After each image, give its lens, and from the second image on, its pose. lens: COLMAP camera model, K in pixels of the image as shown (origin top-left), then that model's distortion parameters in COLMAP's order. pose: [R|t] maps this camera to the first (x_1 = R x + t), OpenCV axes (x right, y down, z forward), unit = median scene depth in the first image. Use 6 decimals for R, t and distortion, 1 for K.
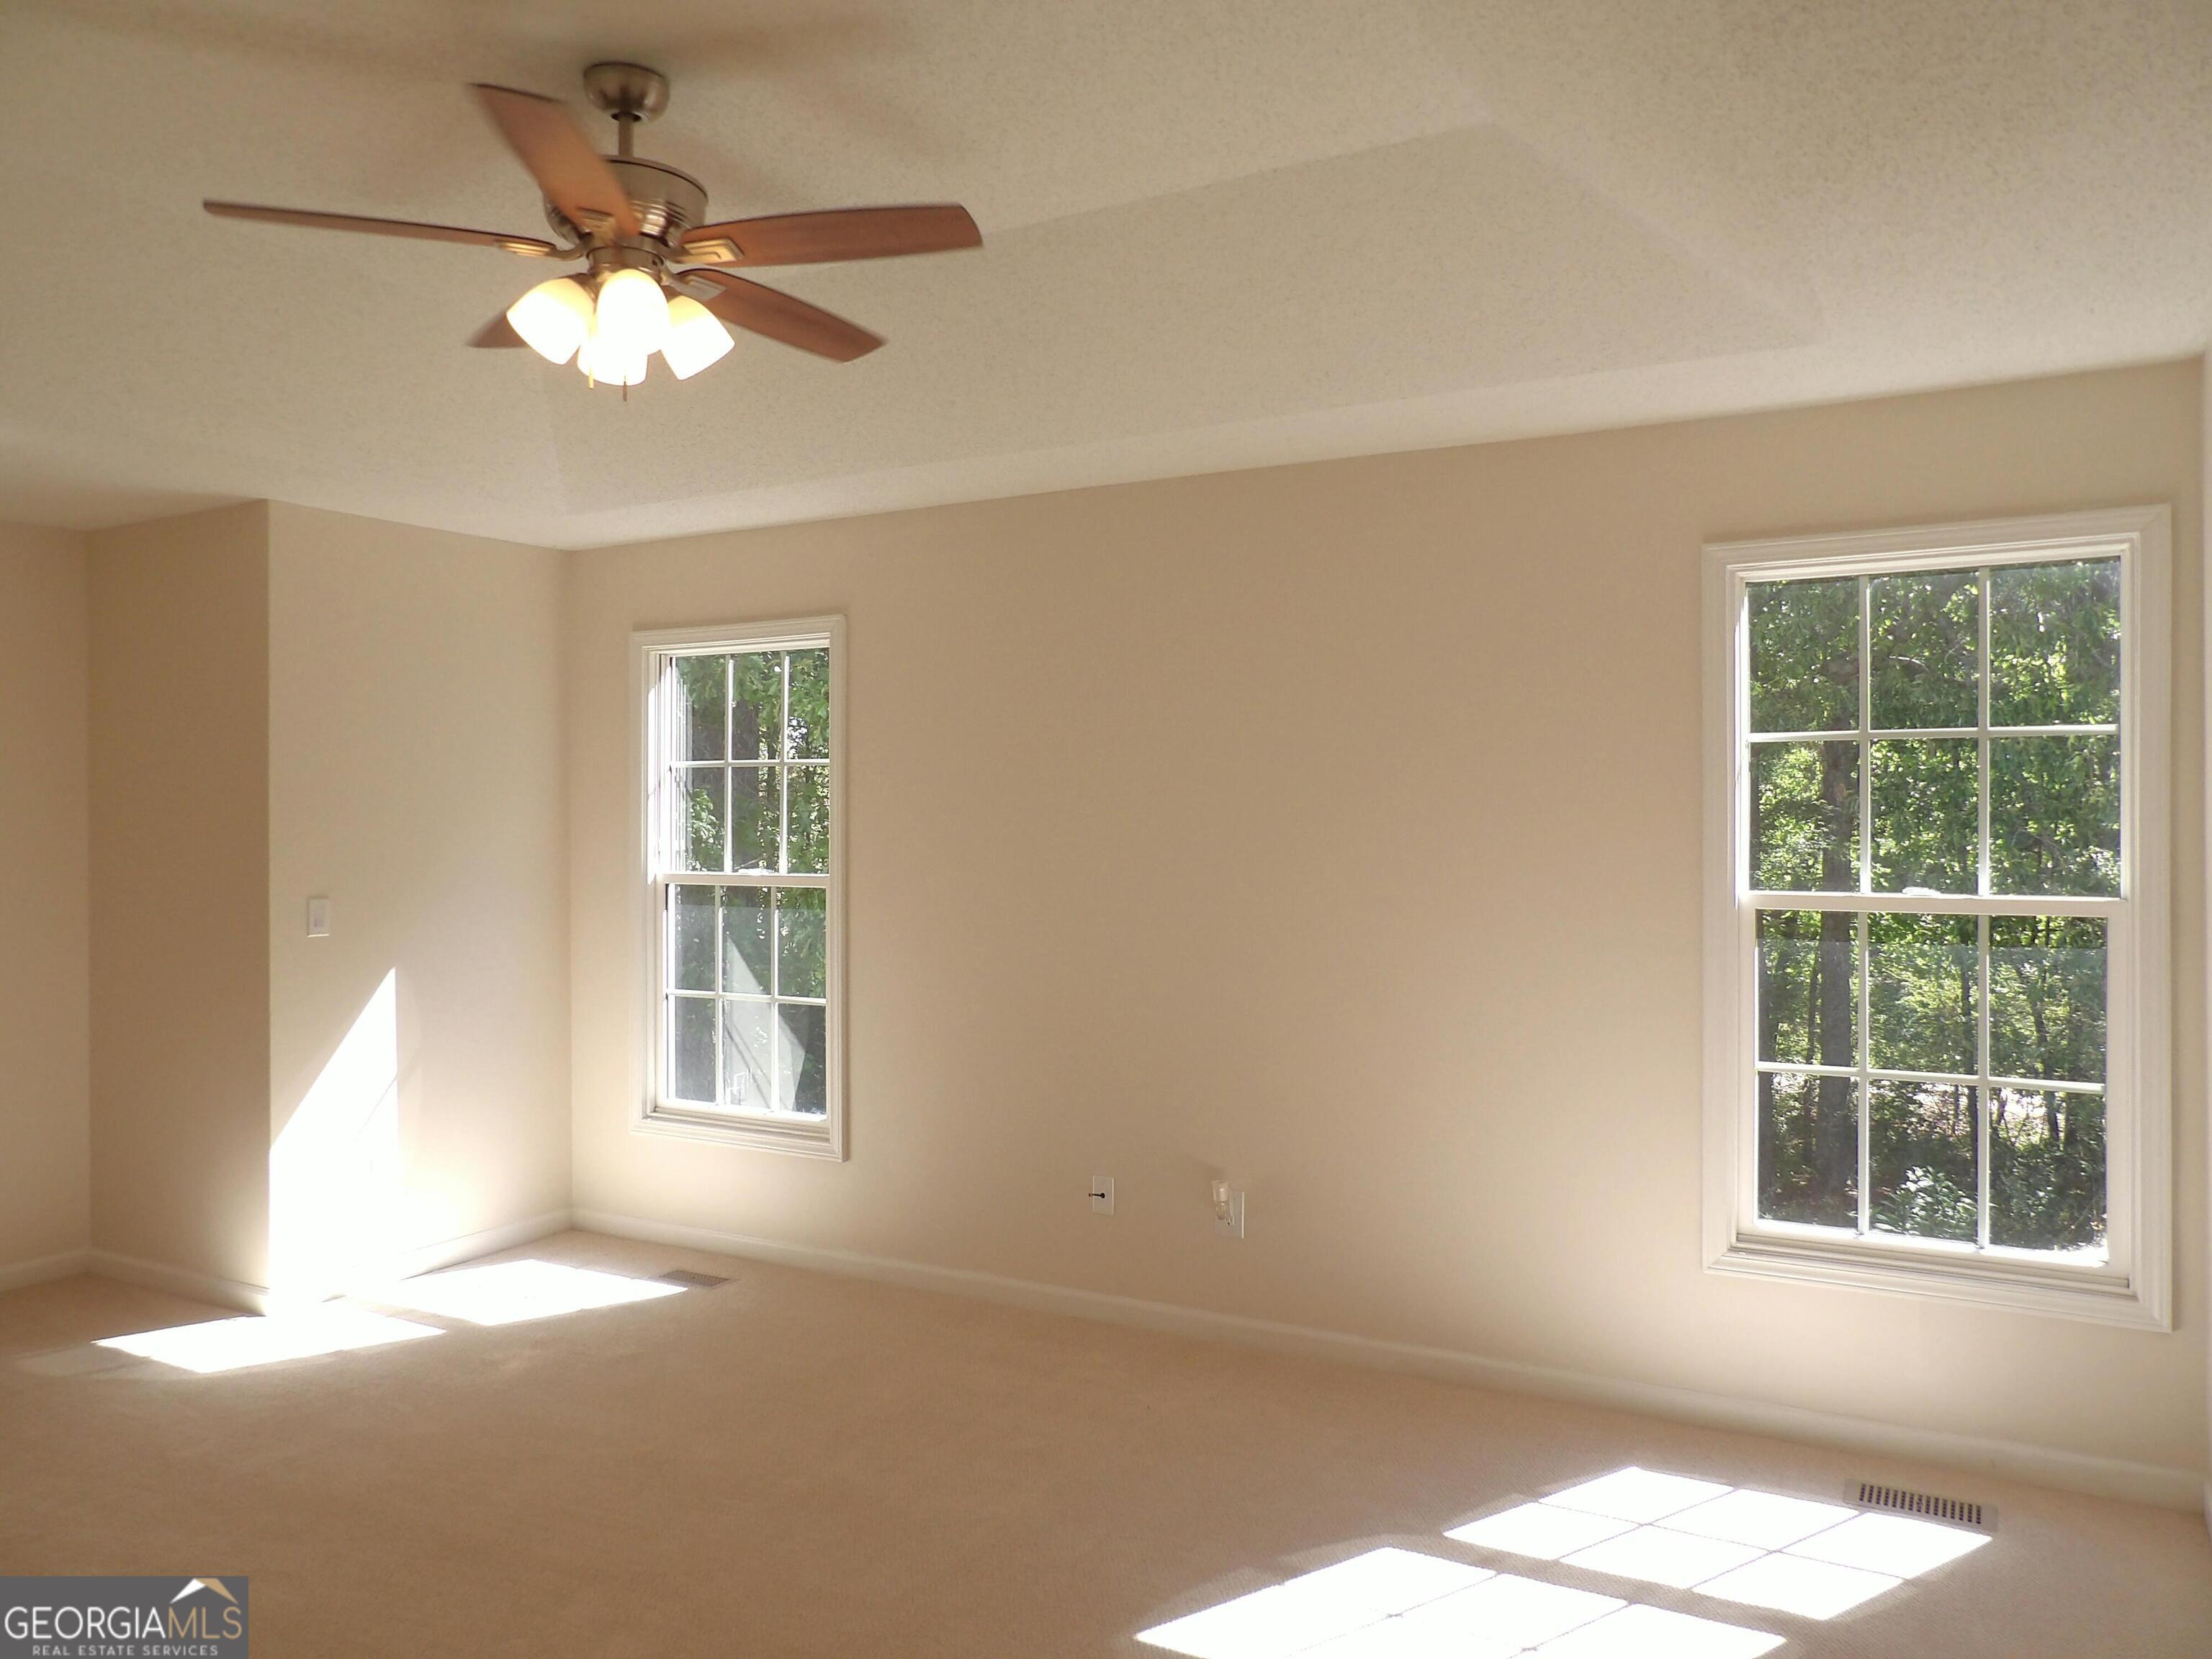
lens RADIAL K [[1582.8, 0, 1106.5], [0, 1582.8, 818.8], [0, 0, 1]] dist [-0.018284, -0.000393]
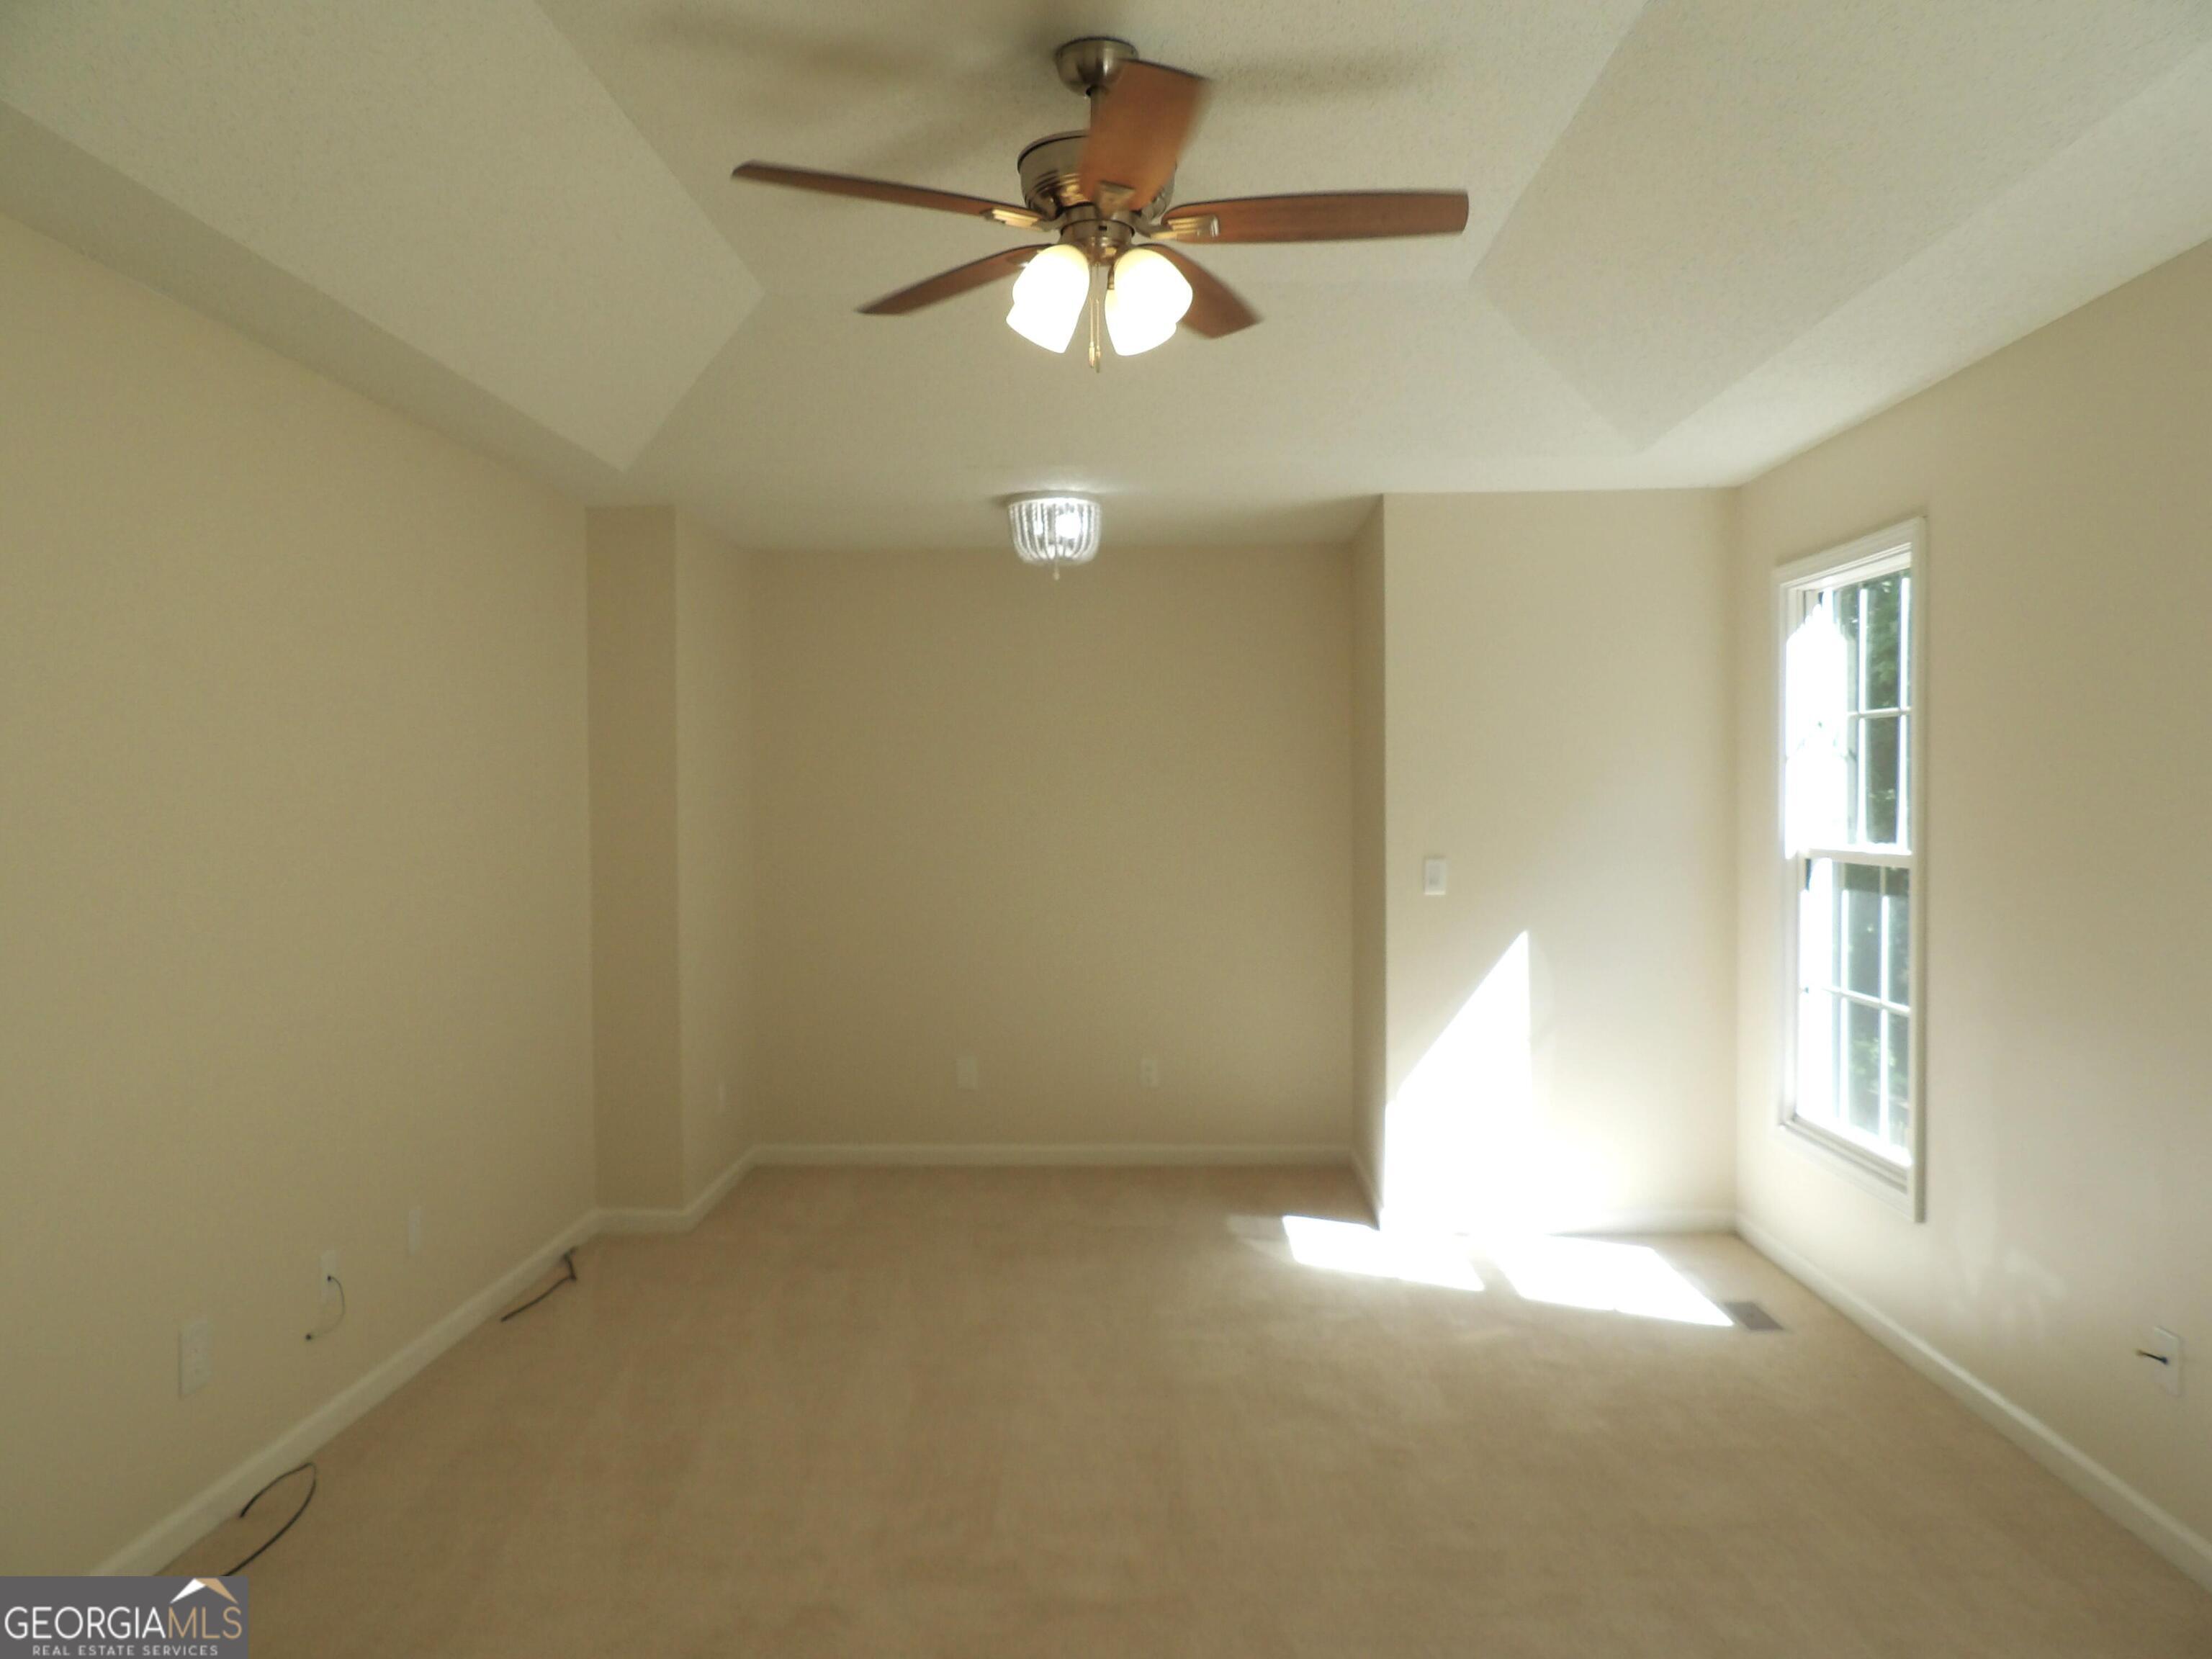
lens RADIAL K [[1582.8, 0, 1106.5], [0, 1582.8, 818.8], [0, 0, 1]] dist [-0.018284, -0.000393]
pose [[0.460391, 0.016389, -0.887565, 0.333661], [0.003159, 0.999793, 0.020100, 0.001453], [0.887711, -0.012058, 0.460244, 0.293125]]
